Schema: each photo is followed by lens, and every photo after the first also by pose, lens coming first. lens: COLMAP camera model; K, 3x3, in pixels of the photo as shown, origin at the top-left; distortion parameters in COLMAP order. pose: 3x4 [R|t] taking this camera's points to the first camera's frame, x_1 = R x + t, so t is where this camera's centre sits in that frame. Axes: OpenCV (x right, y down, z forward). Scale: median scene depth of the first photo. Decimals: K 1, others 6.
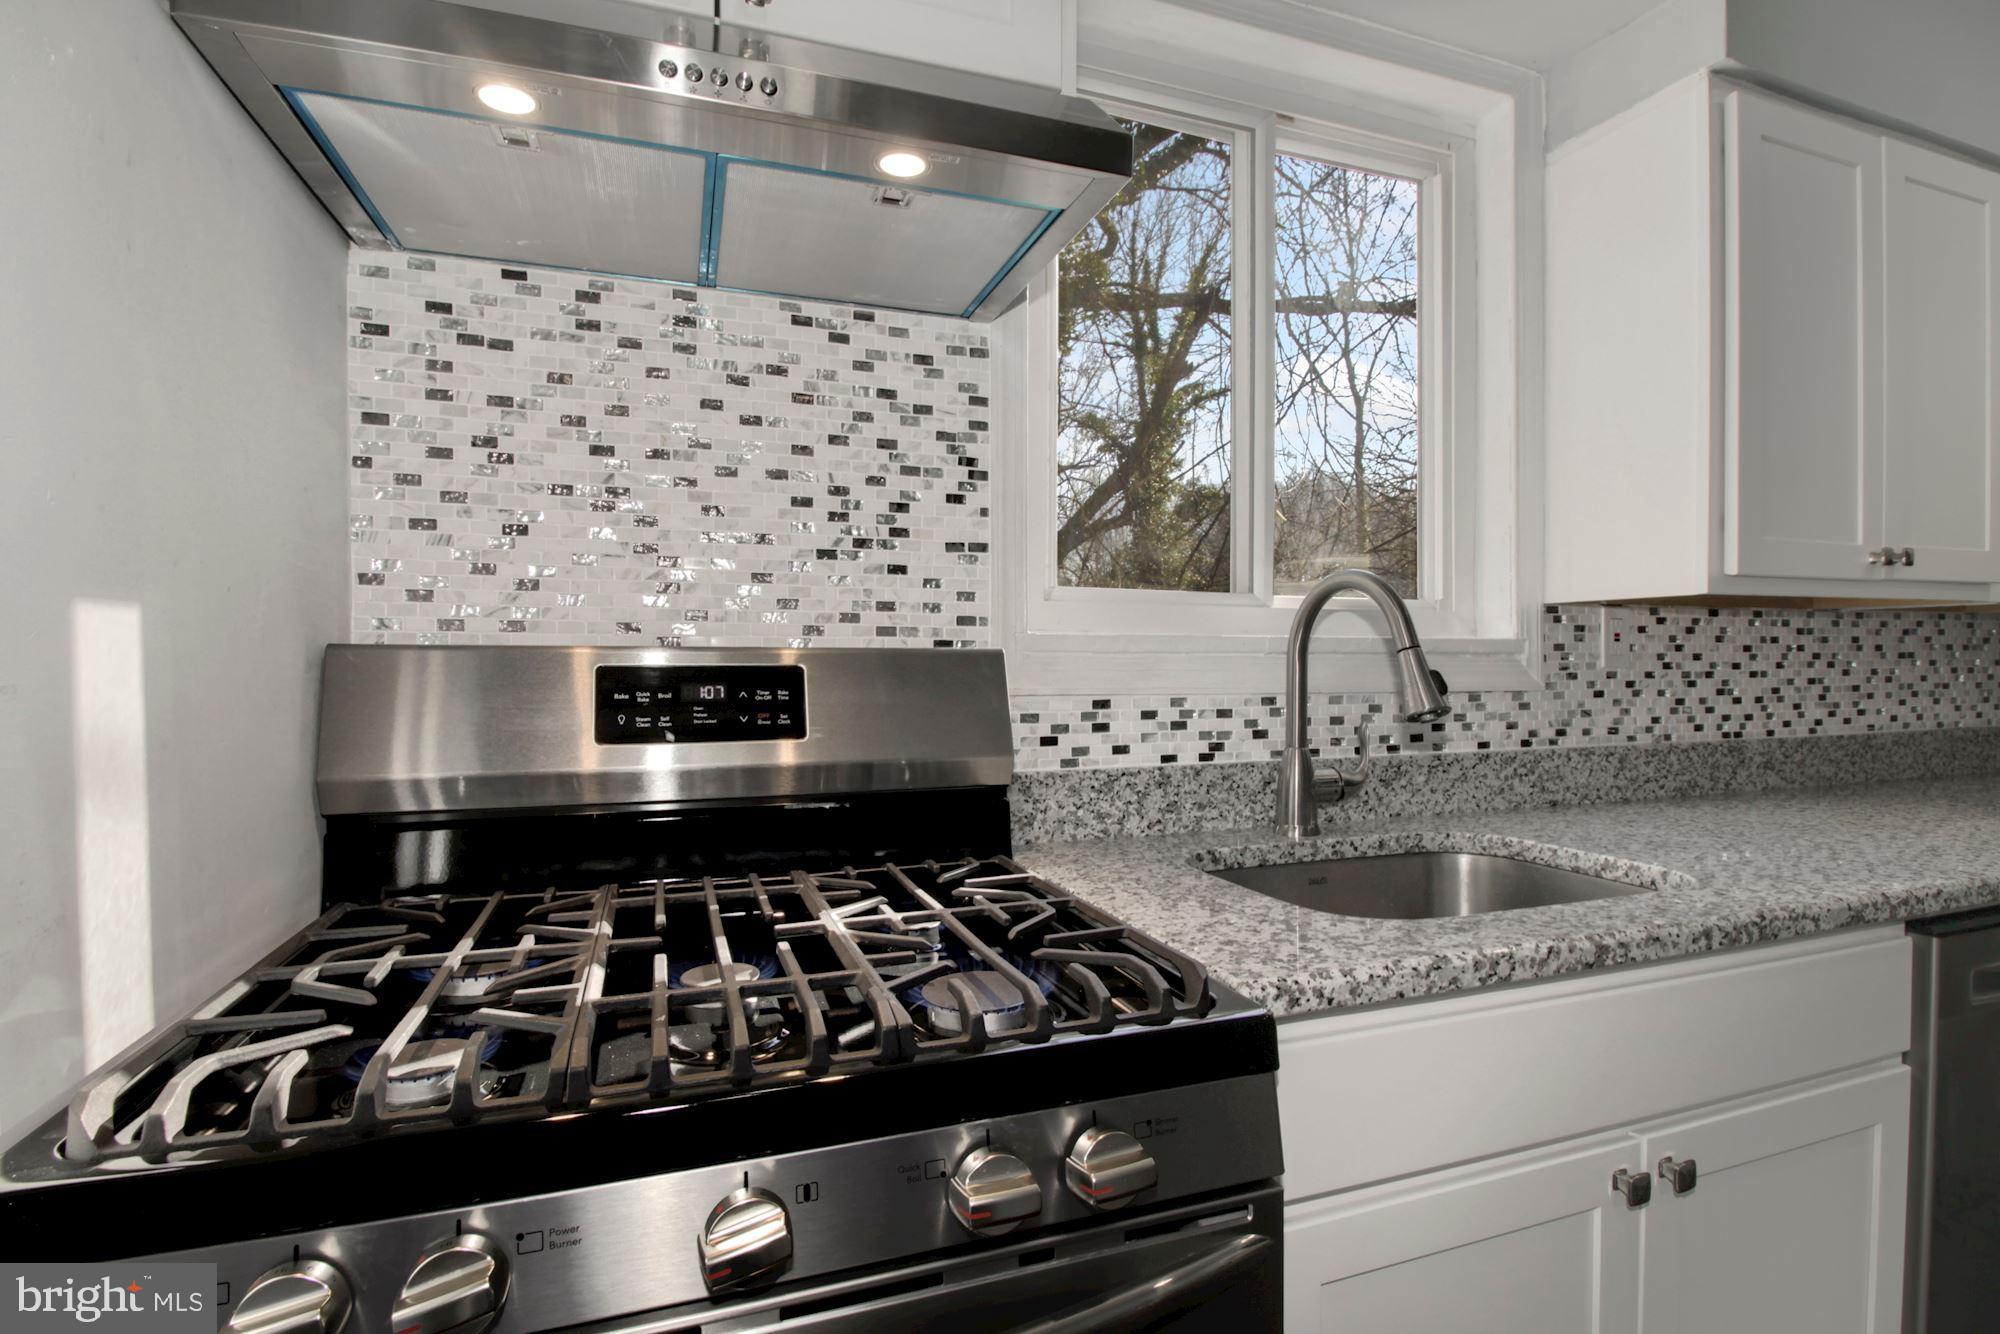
lens RADIAL K [[971.4, 0, 996.6], [0, 971.4, 673.0], [0, 0, 1]] dist [0.001313, -0.016100]
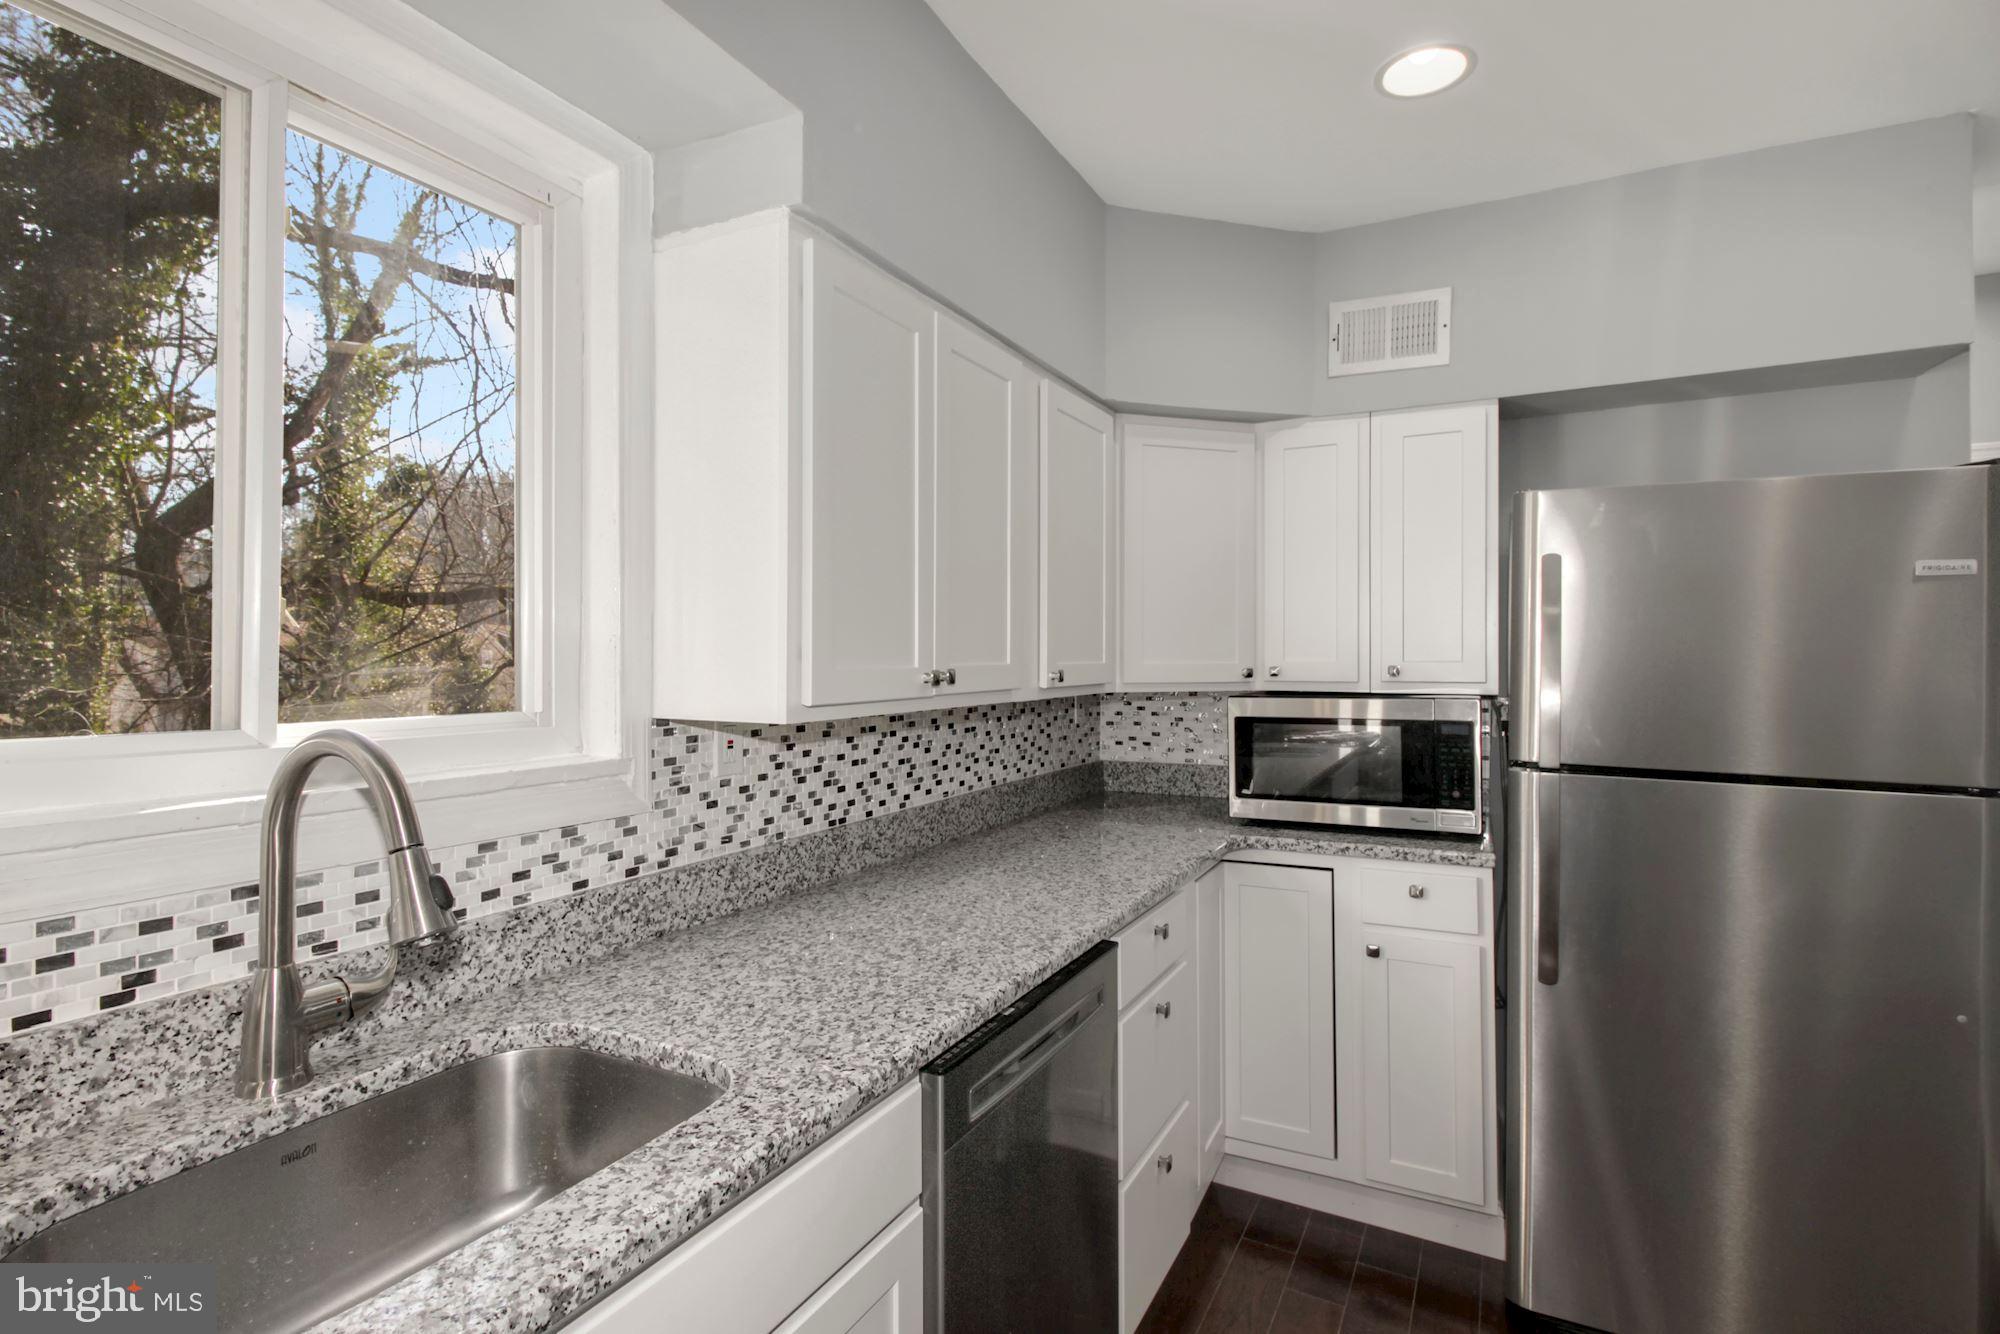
lens RADIAL K [[963.7, 0, 1013.5], [0, 963.7, 643.0], [0, 0, 1]] dist [0.024481, -0.017754]
pose [[0.729644, 0.010879, 0.683741, 0.194623], [0.008046, 0.999668, -0.024492, -0.127029], [-0.683780, 0.023371, 0.729314, 0.088241]]
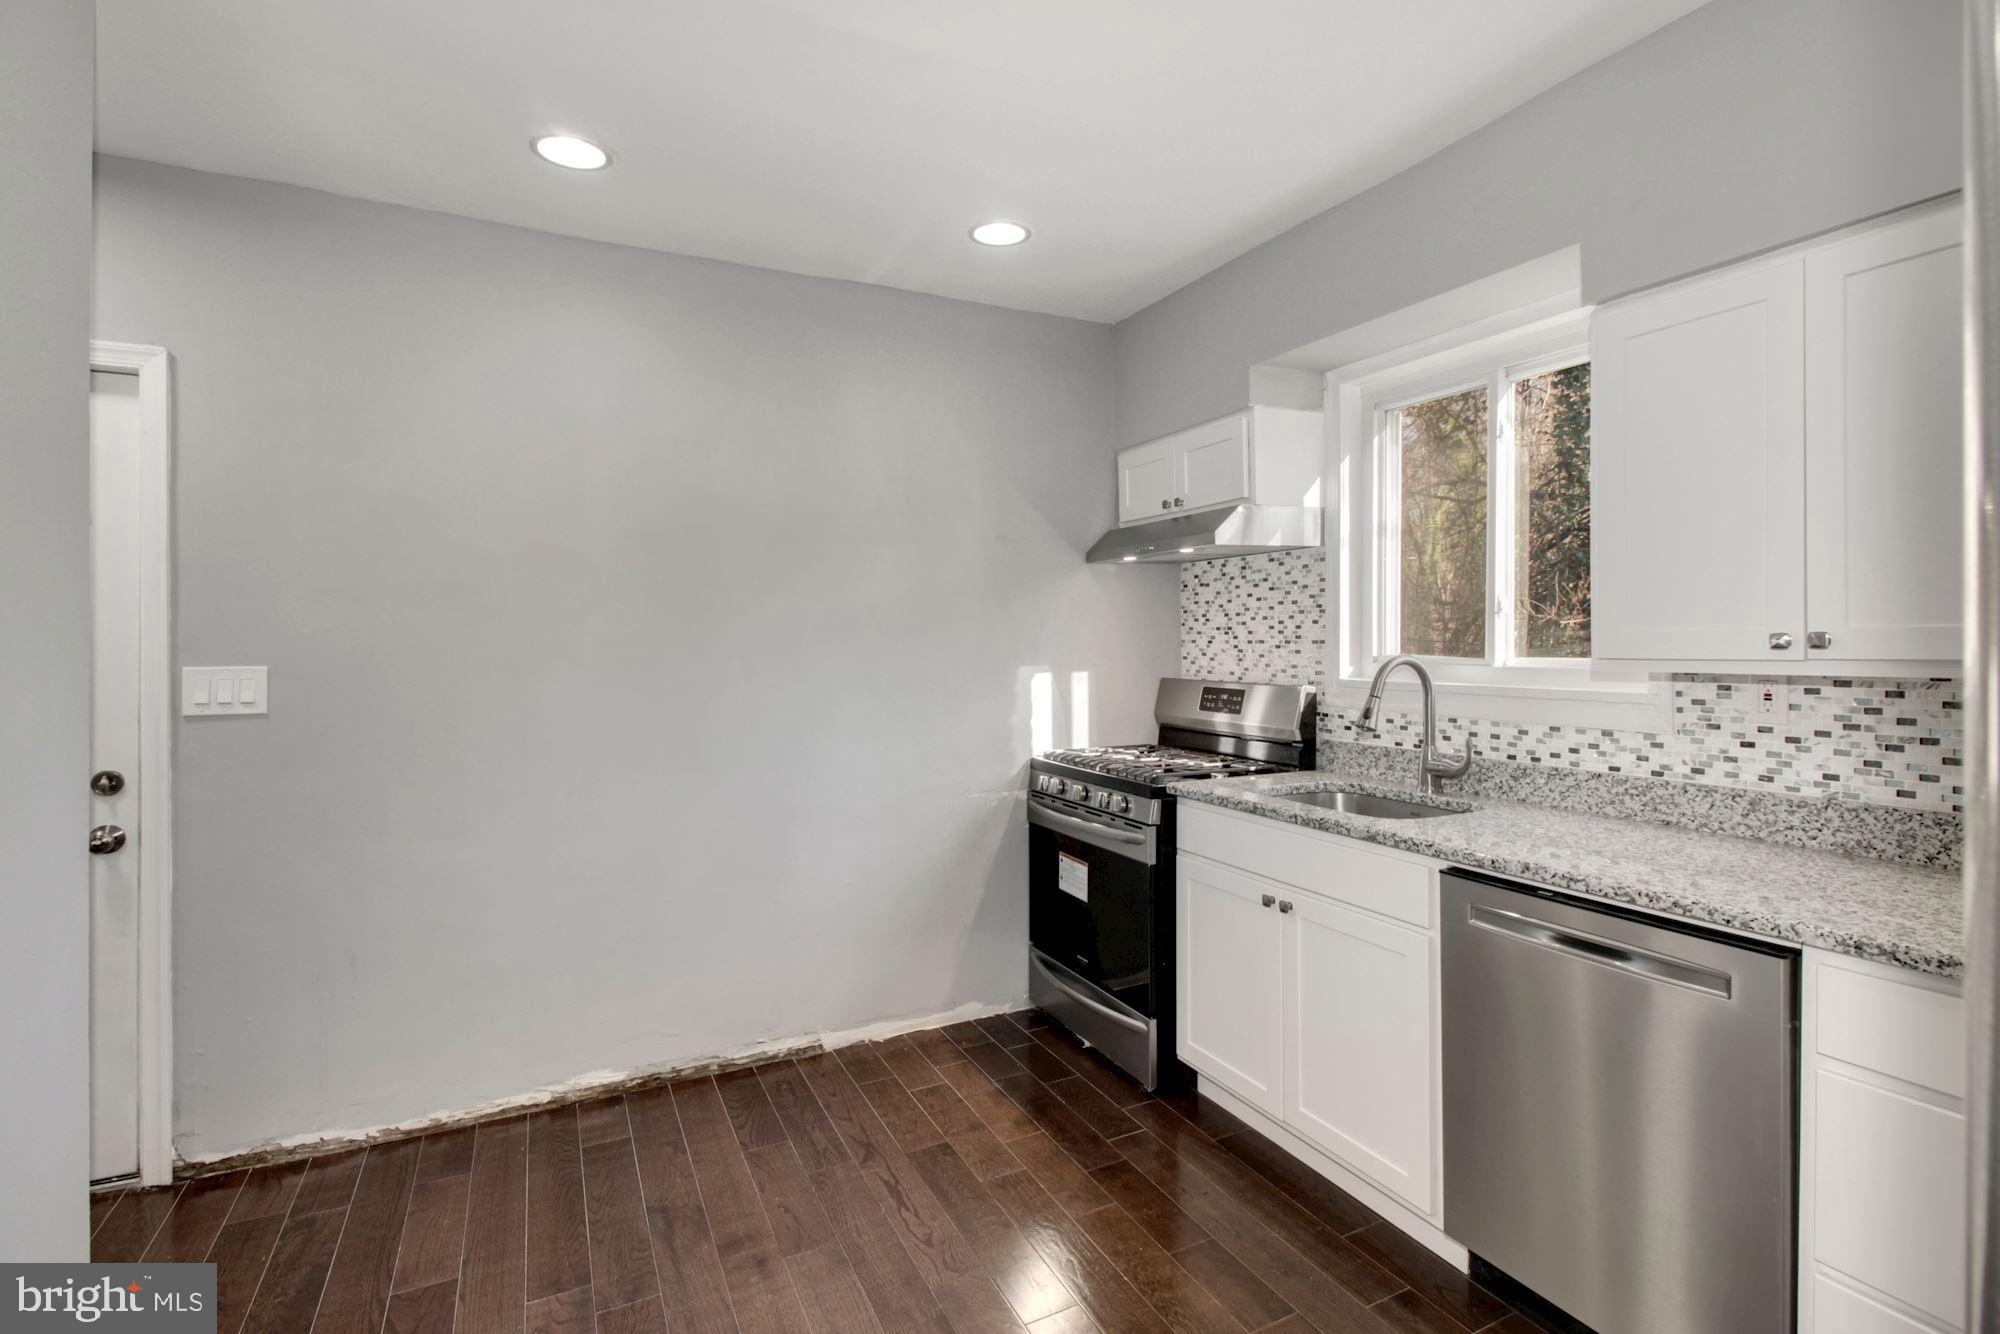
lens RADIAL K [[903.2, 0, 1003.0], [0, 903.2, 649.0], [0, 0, 1]] dist [0.022775, -0.014267]
pose [[0.119746, 0.006768, -0.992782, 1.776342], [-0.009805, 0.999936, 0.005634, -0.100543], [0.992756, 0.009059, 0.119804, -0.024509]]
